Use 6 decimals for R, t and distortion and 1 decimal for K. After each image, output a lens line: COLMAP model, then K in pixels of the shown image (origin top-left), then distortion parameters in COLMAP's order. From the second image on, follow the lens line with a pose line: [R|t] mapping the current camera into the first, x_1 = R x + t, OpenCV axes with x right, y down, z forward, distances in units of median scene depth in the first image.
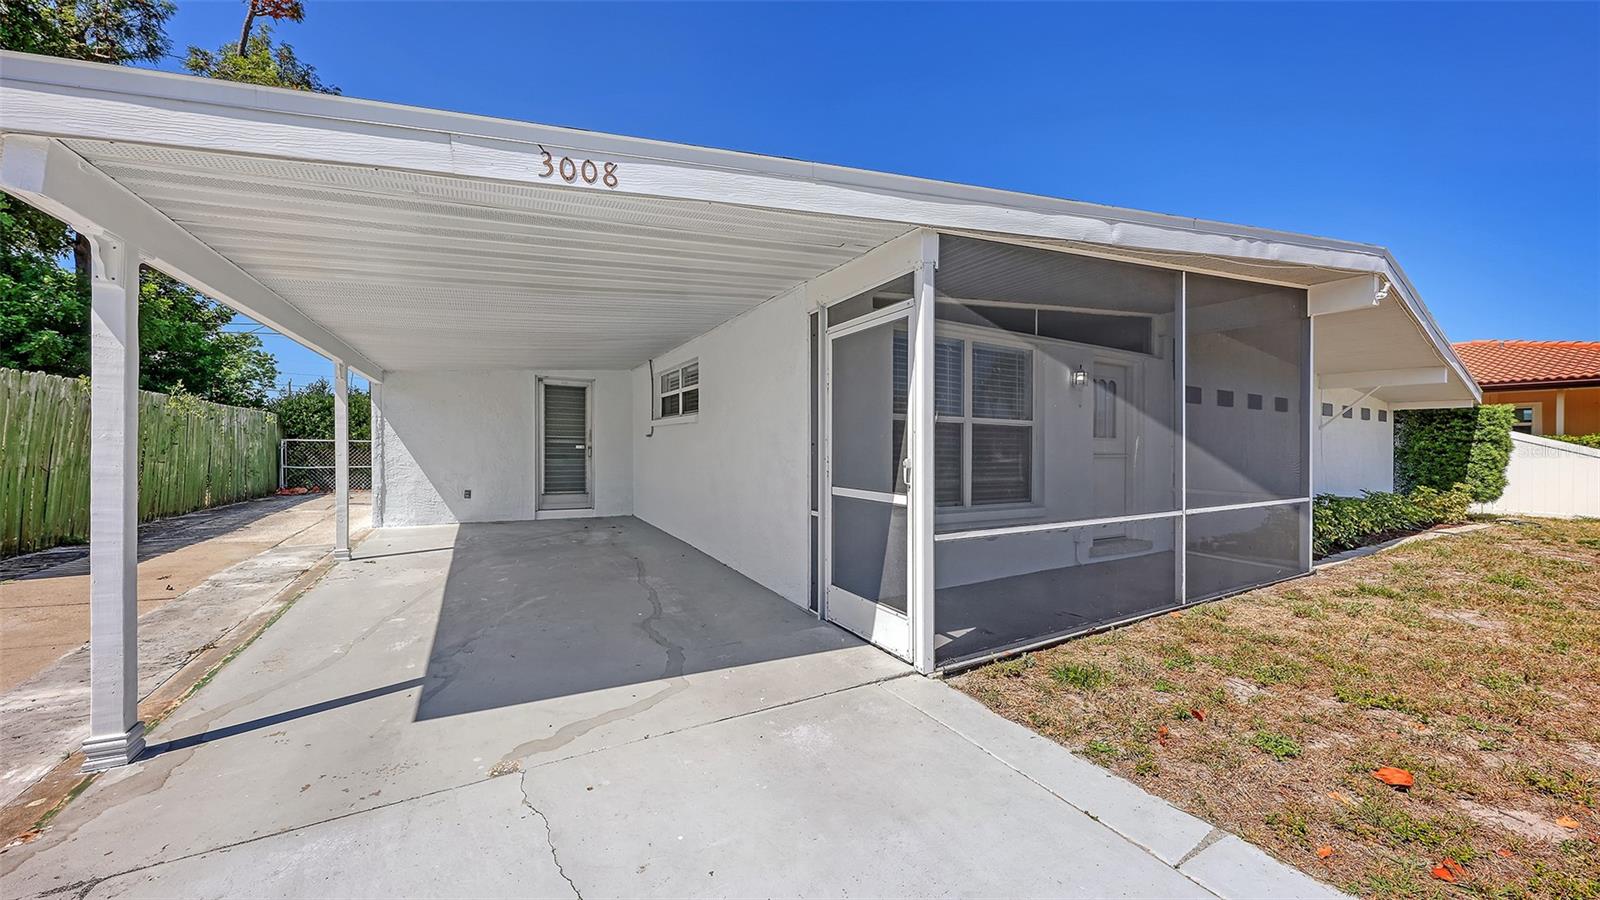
lens RADIAL K [[550.6, 0, 800.7], [0, 550.6, 447.3], [0, 0, 1]] dist [0.001080, -0.000019]
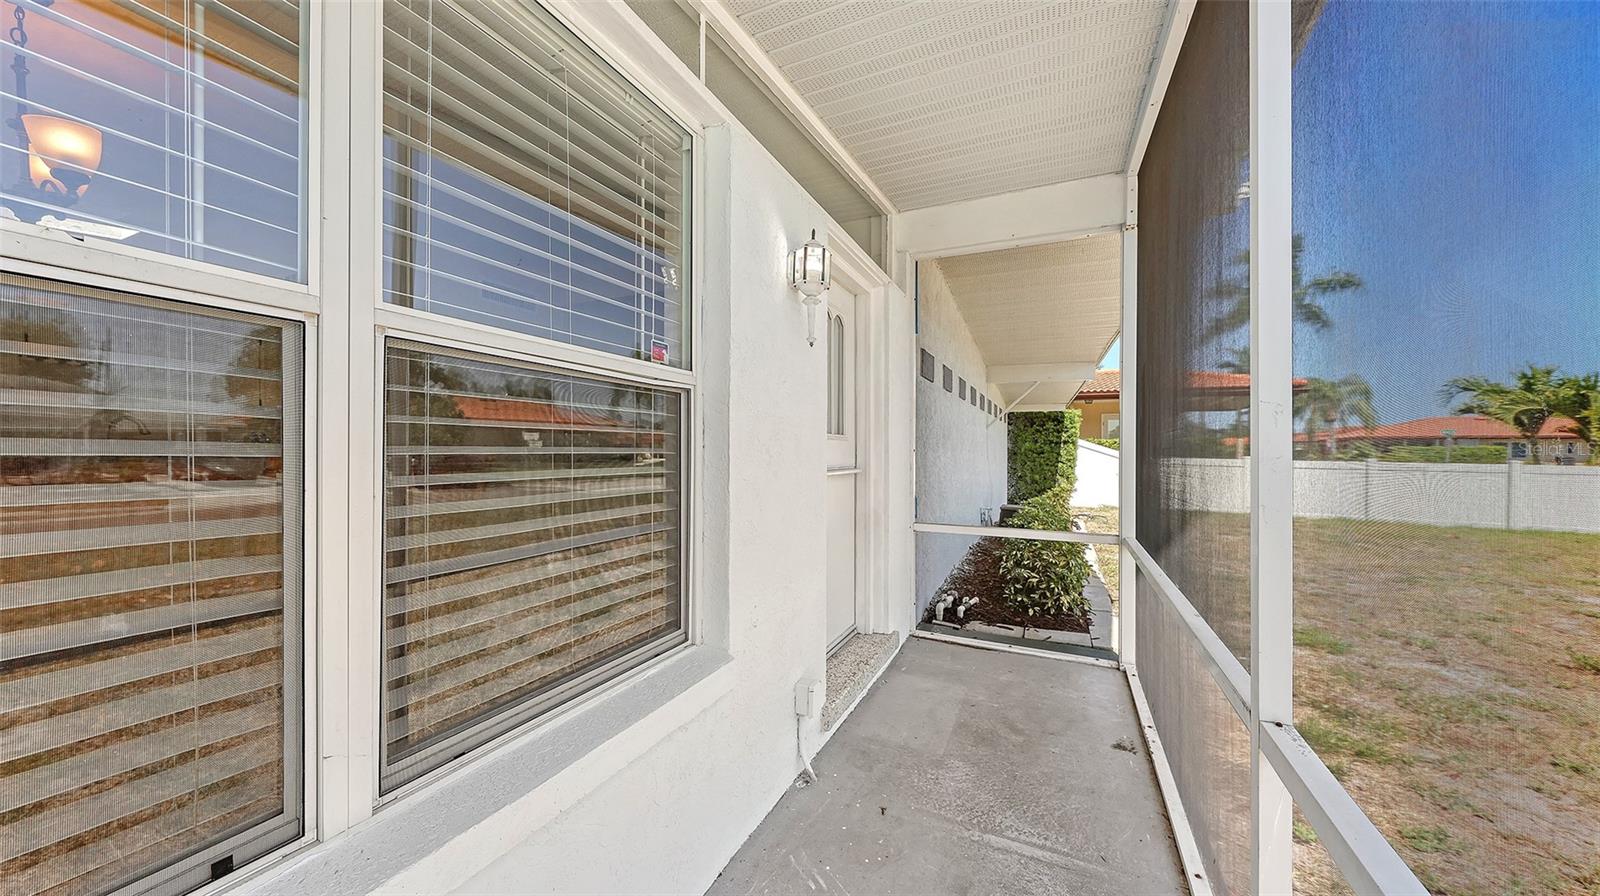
lens RADIAL K [[550.6, 0, 800.7], [0, 550.6, 445.3], [0, 0, 1]] dist [0.001080, -0.000019]
pose [[0.808706, -0.000106, 0.588213, 0.174272], [0.002168, 0.999994, -0.002800, -0.003845], [-0.588209, 0.003540, 0.808702, 0.430256]]
